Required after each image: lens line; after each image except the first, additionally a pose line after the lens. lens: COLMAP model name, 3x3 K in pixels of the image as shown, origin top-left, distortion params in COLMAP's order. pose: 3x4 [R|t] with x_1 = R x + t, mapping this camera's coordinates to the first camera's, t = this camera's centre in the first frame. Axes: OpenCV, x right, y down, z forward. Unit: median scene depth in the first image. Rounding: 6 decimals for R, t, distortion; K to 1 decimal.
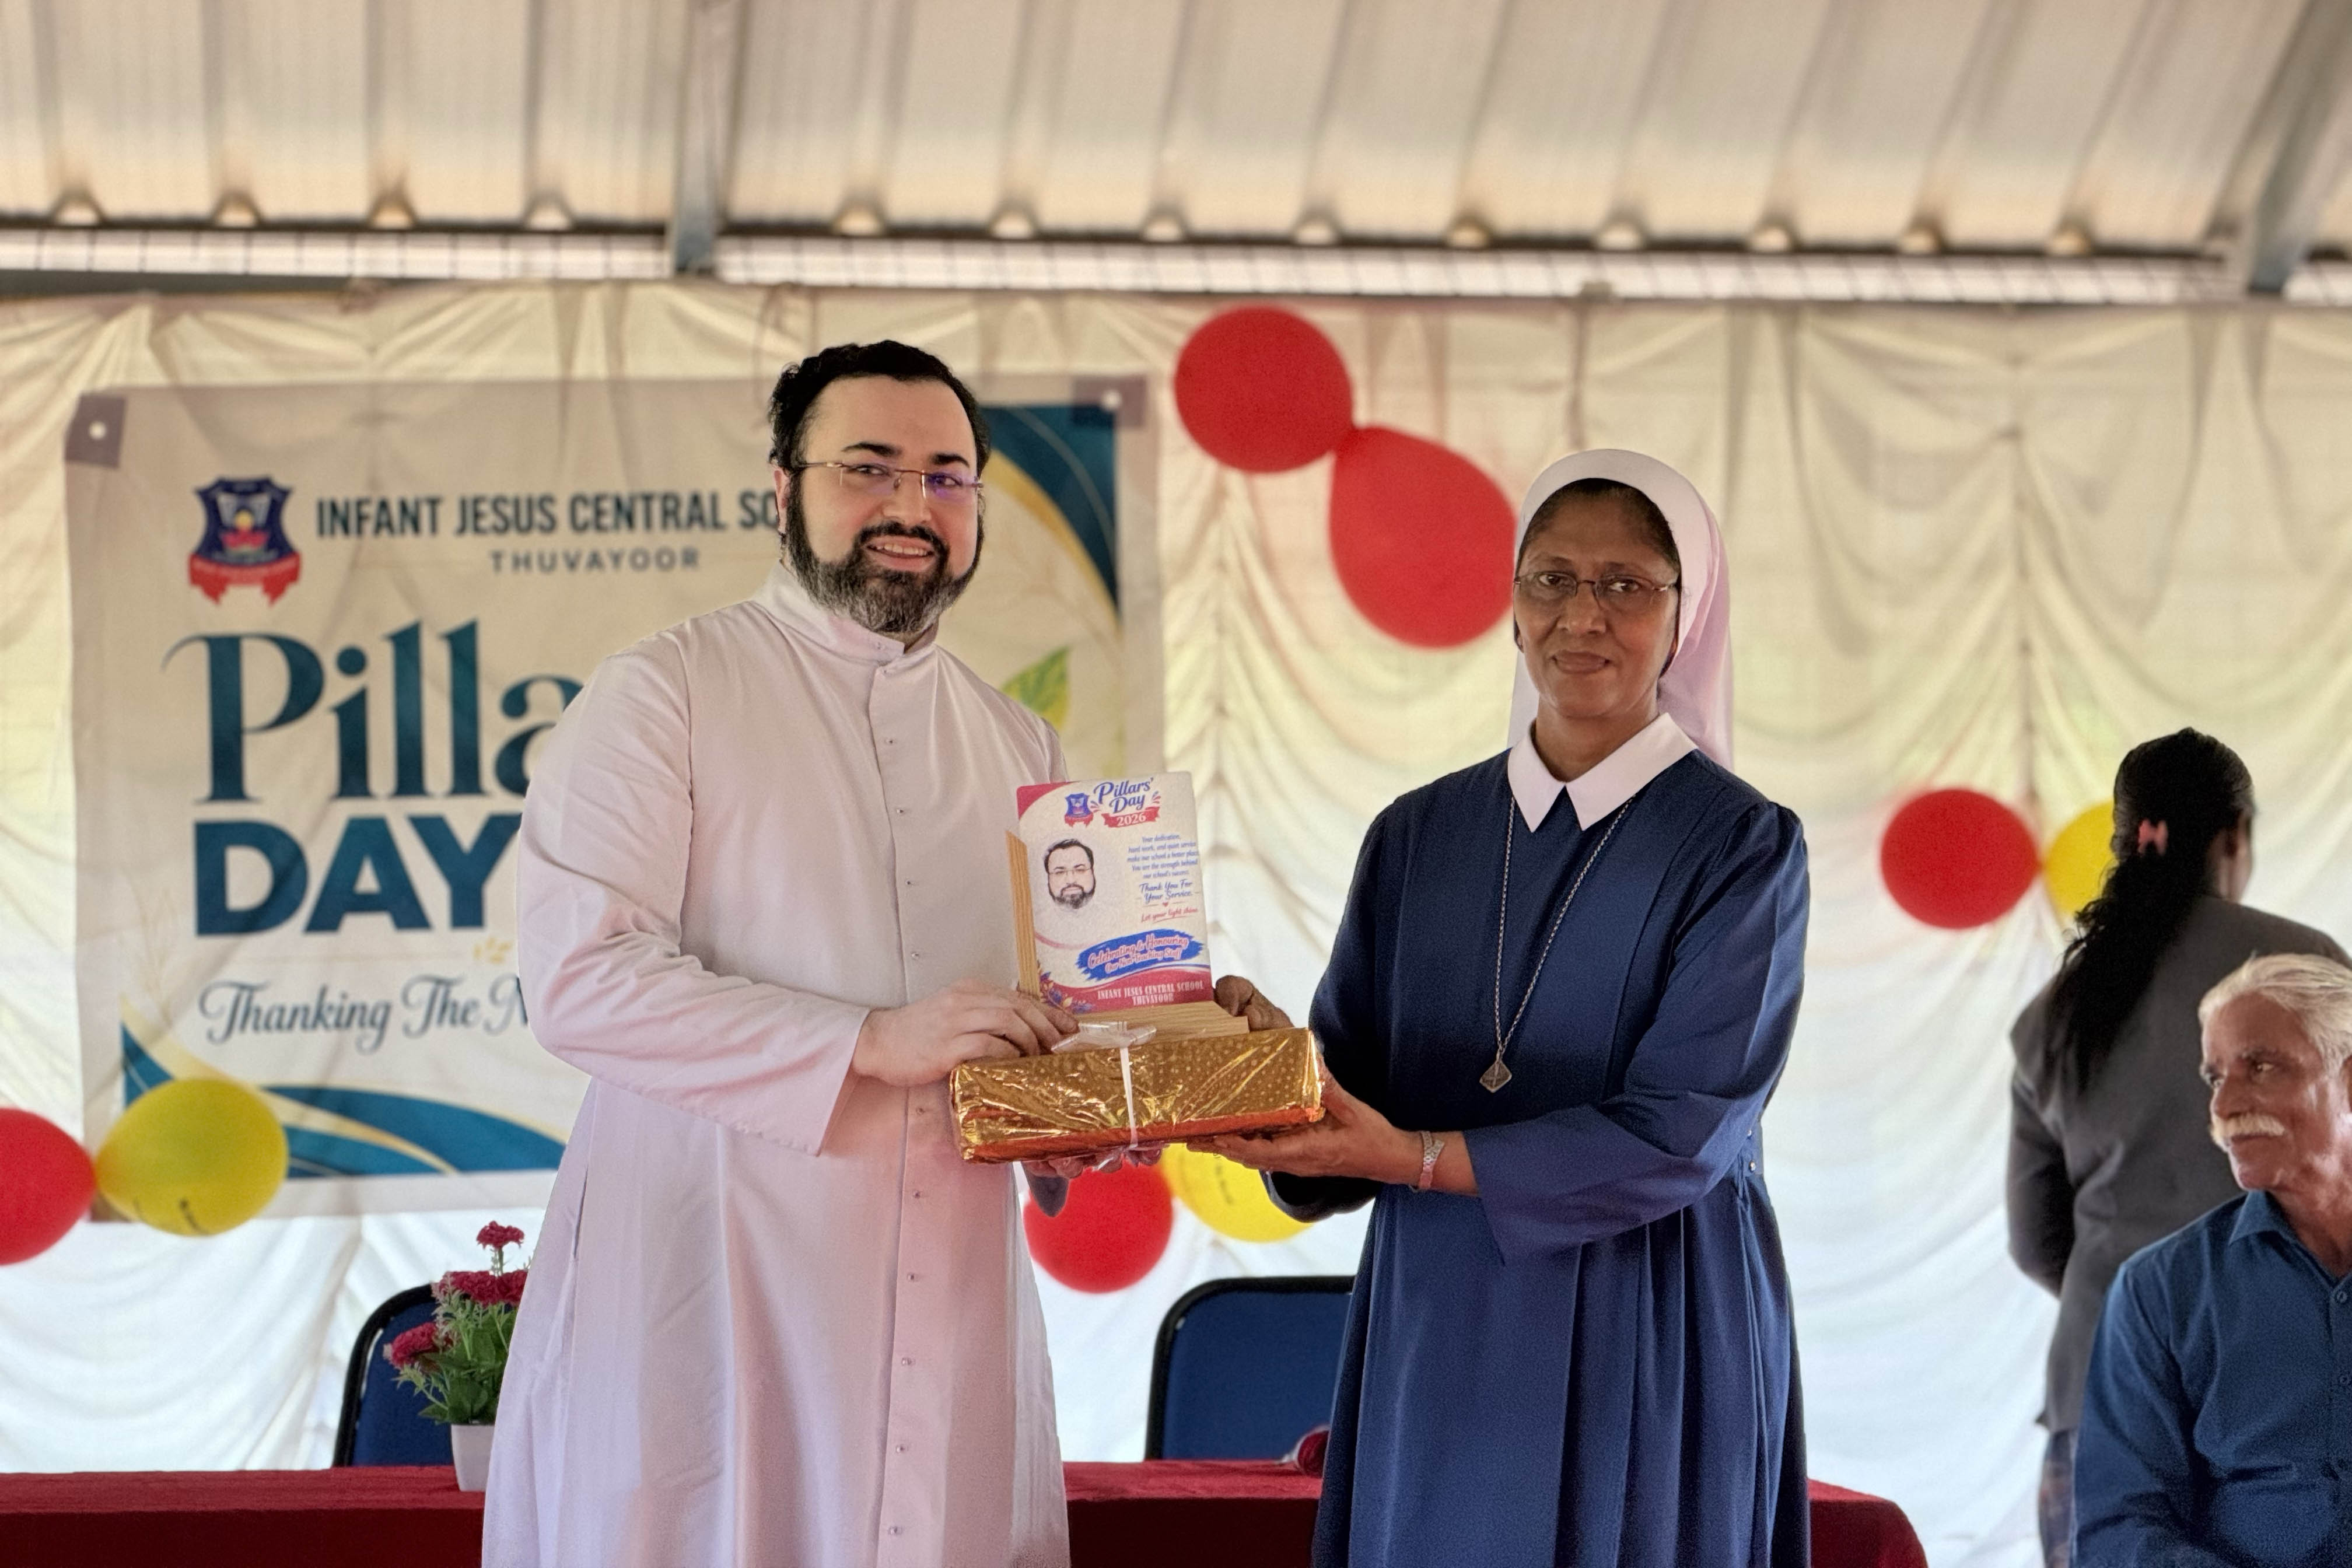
lens RADIAL K [[8117.4, 0, 1176.0], [0, 8117.4, 784.0], [0, 0, 1]] dist [0.185472, 3.447443]
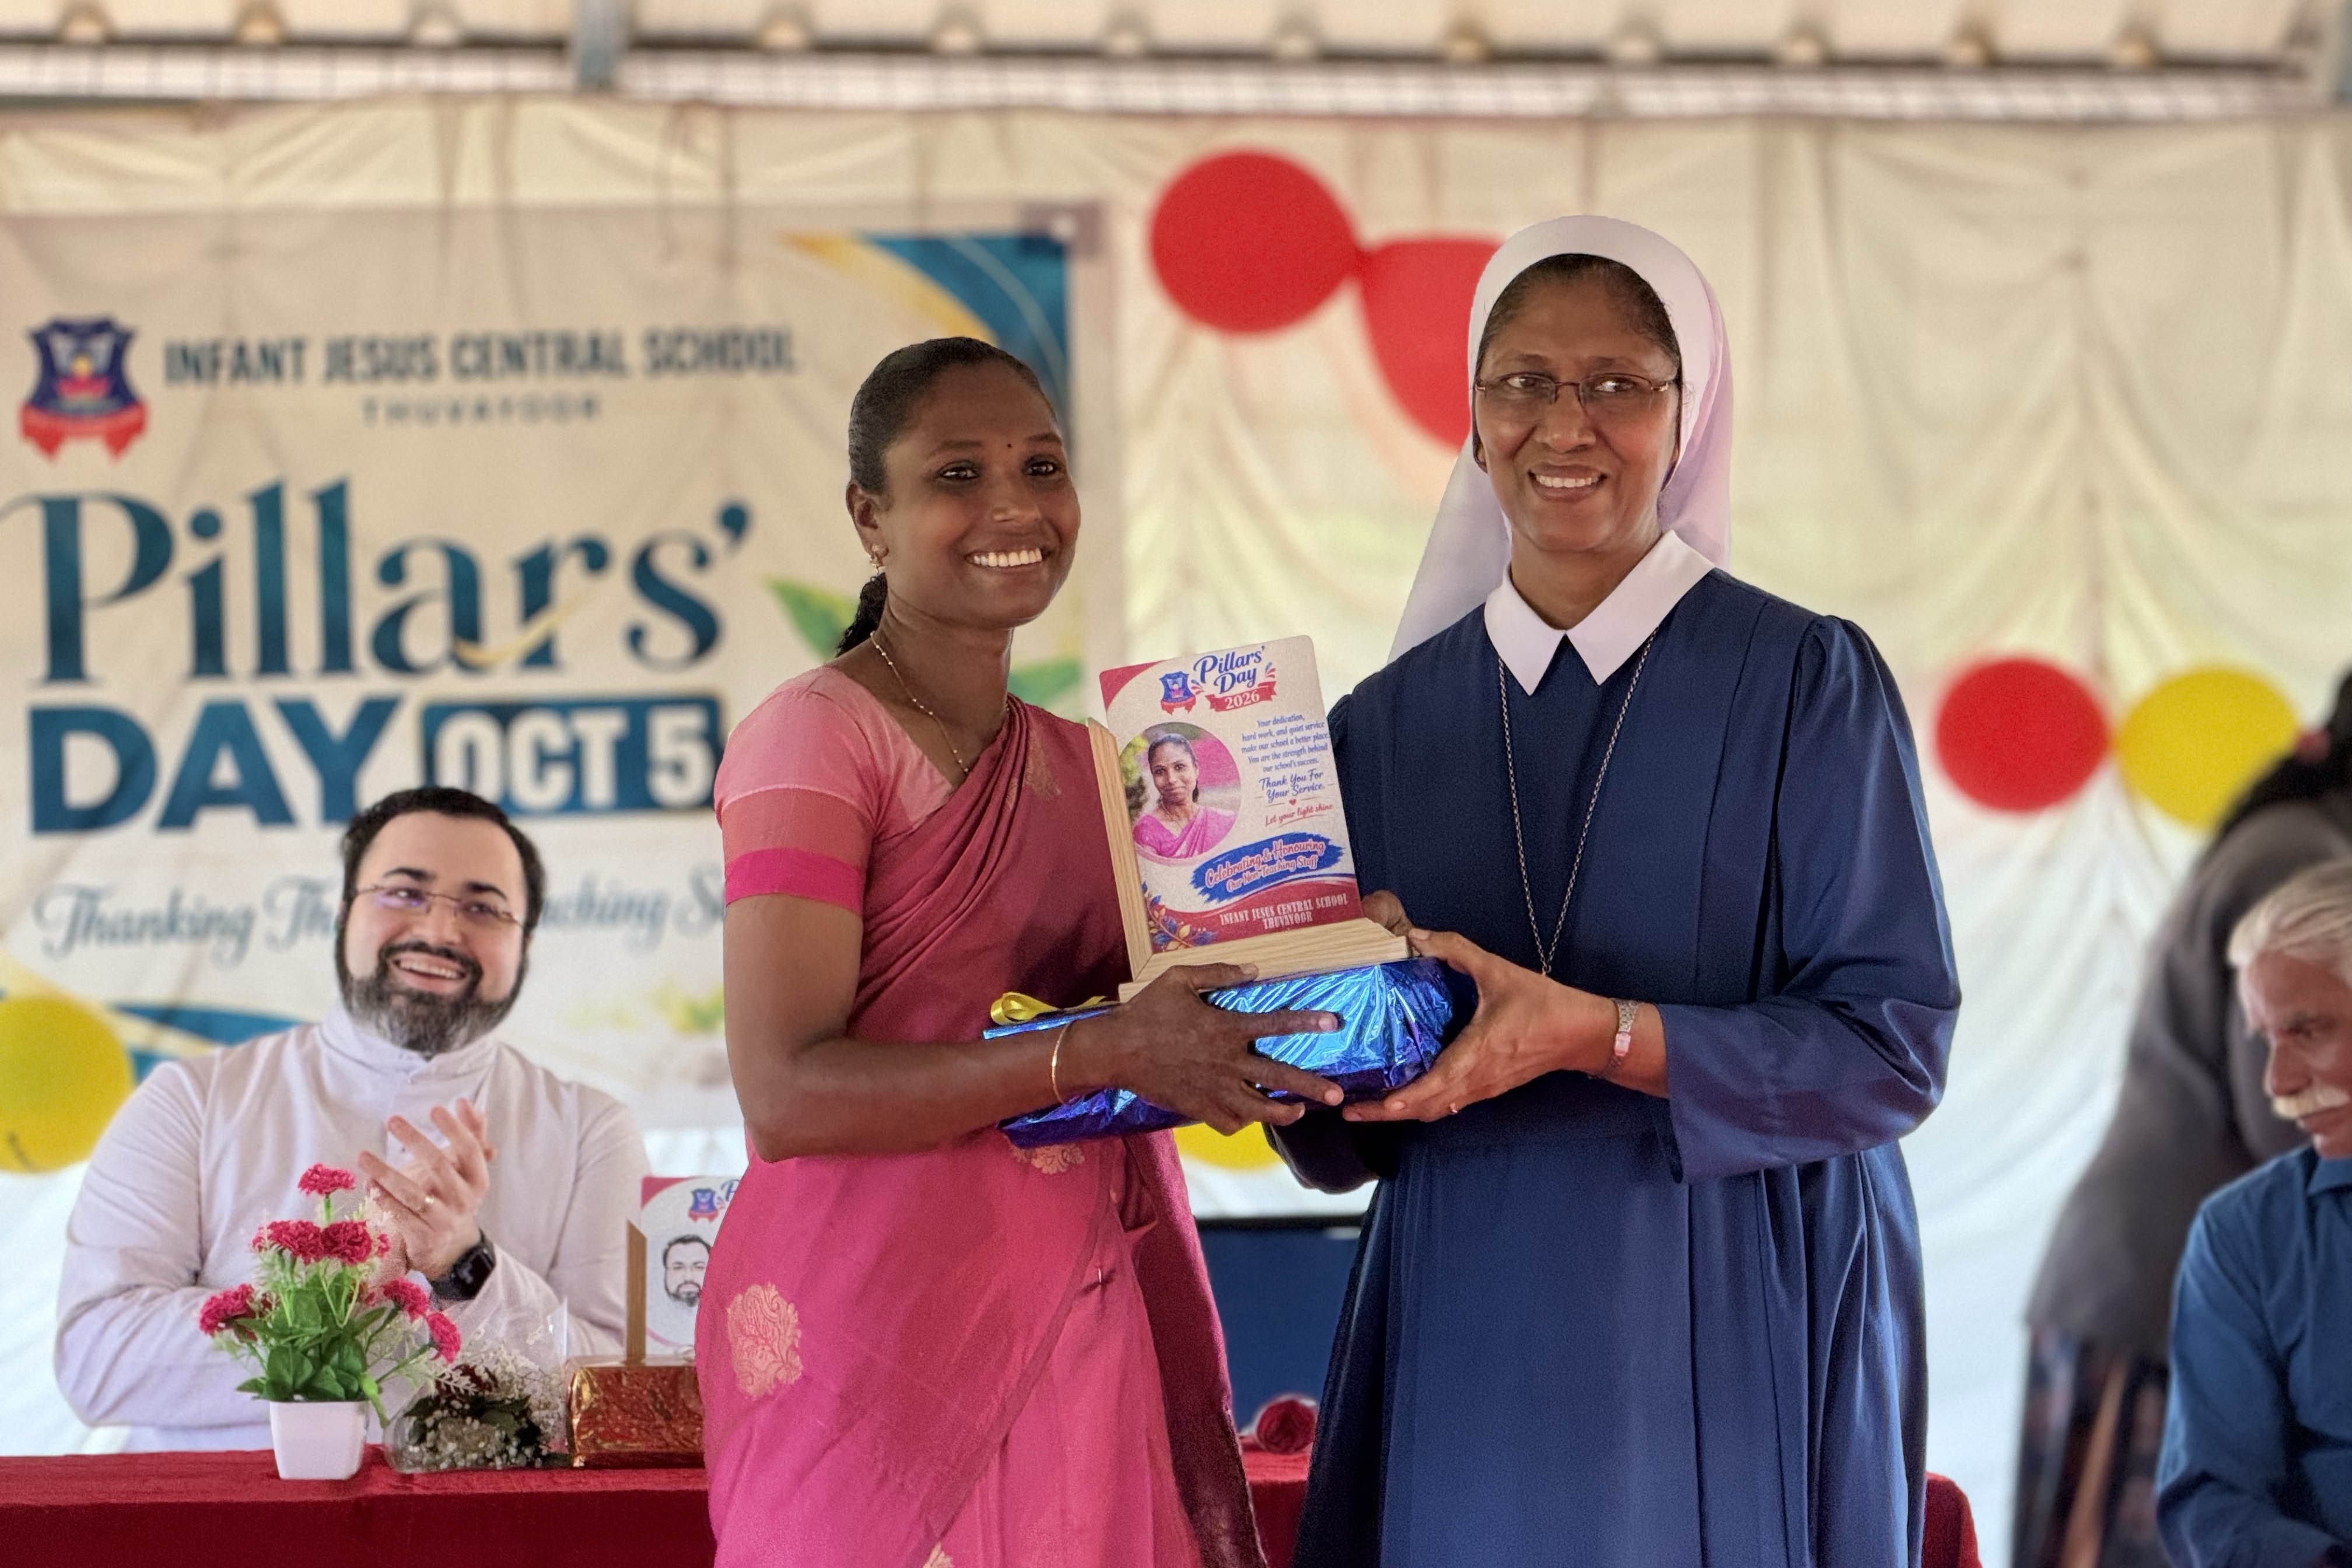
lens RADIAL K [[8117.4, 0, 1176.0], [0, 8117.4, 784.0], [0, 0, 1]] dist [0.185472, 3.447443]
pose [[0.999982, -0.005968, -0.000993, 0.005019], [0.005978, 0.999923, 0.010829, 0.004149], [0.000928, -0.010835, 0.999941, 0.112012]]
